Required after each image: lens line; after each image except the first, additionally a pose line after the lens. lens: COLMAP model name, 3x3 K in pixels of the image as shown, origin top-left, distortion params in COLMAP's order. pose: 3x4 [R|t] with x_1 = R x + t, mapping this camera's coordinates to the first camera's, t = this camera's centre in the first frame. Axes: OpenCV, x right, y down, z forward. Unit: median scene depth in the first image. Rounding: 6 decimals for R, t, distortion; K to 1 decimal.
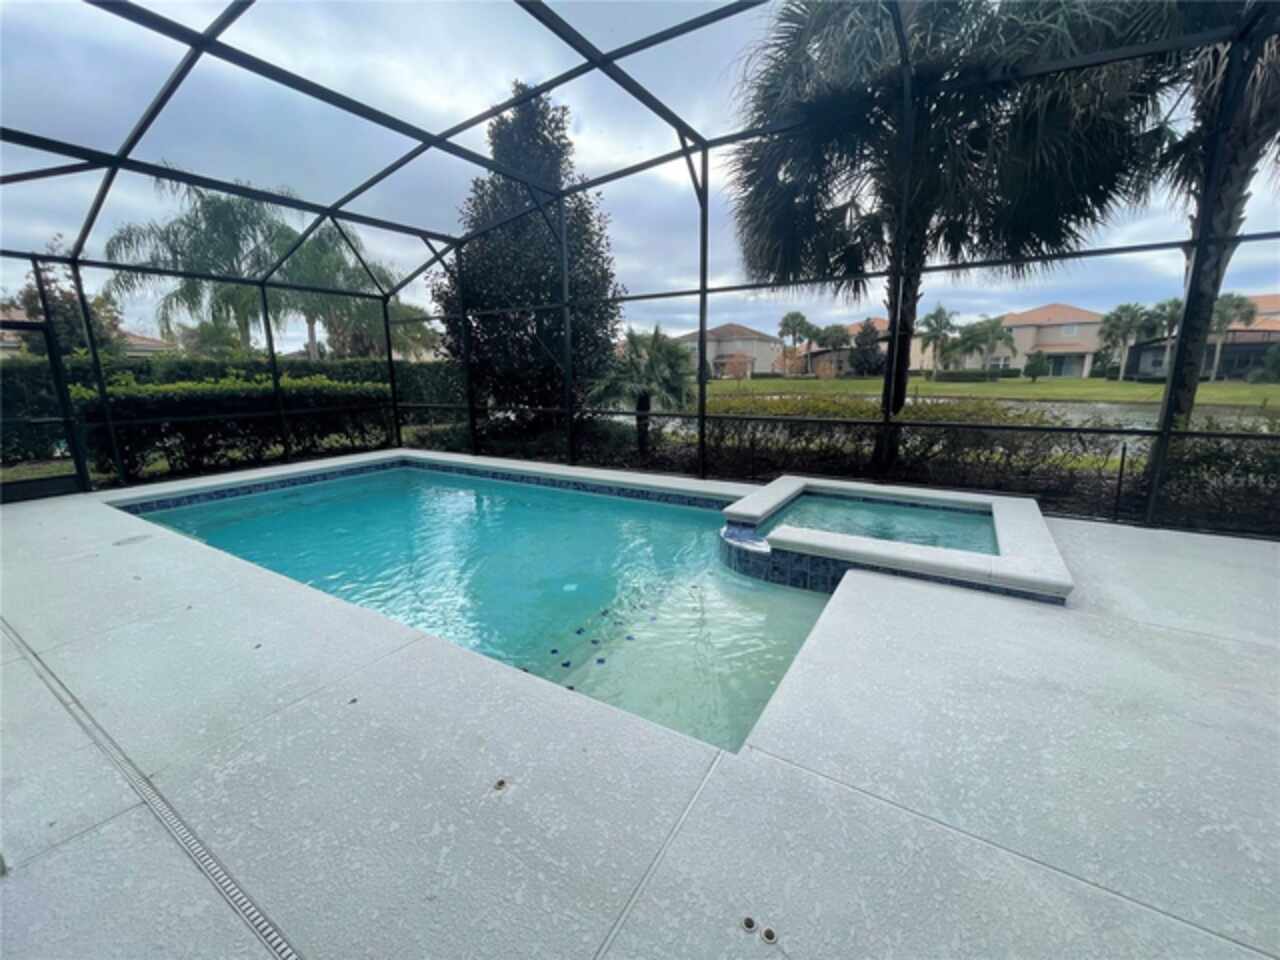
lens RADIAL K [[518.4, 0, 638.1], [0, 518.4, 478.9], [0, 0, 1]] dist [-0.004367, -0.000330]
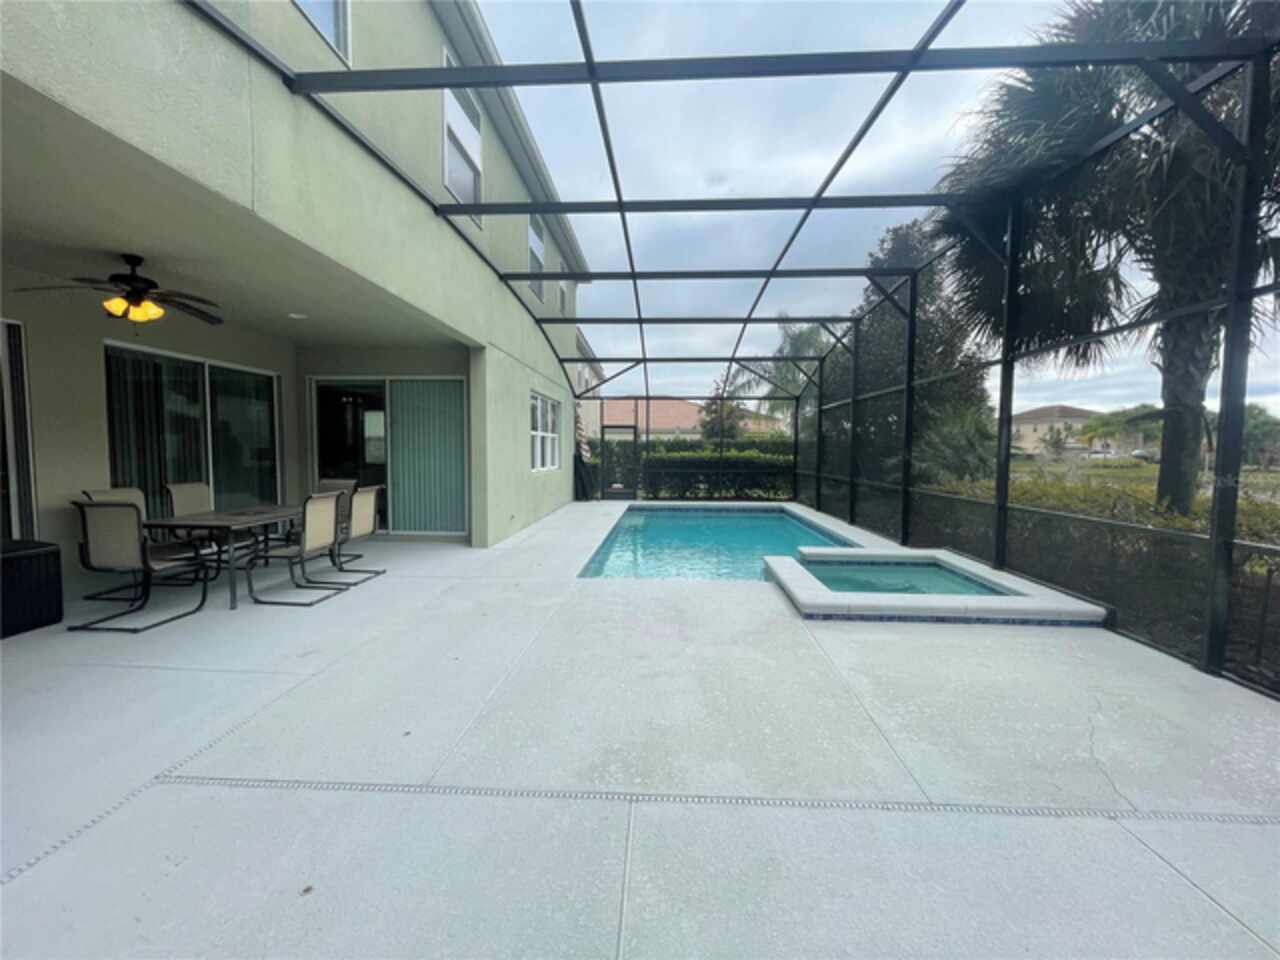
lens RADIAL K [[518.4, 0, 638.1], [0, 518.4, 478.9], [0, 0, 1]] dist [-0.004367, -0.000330]
pose [[0.480537, 0.065801, -0.874503, 0.804755], [-0.189048, 0.981509, -0.030029, 0.000218], [0.856356, 0.179753, 0.484090, -0.062377]]
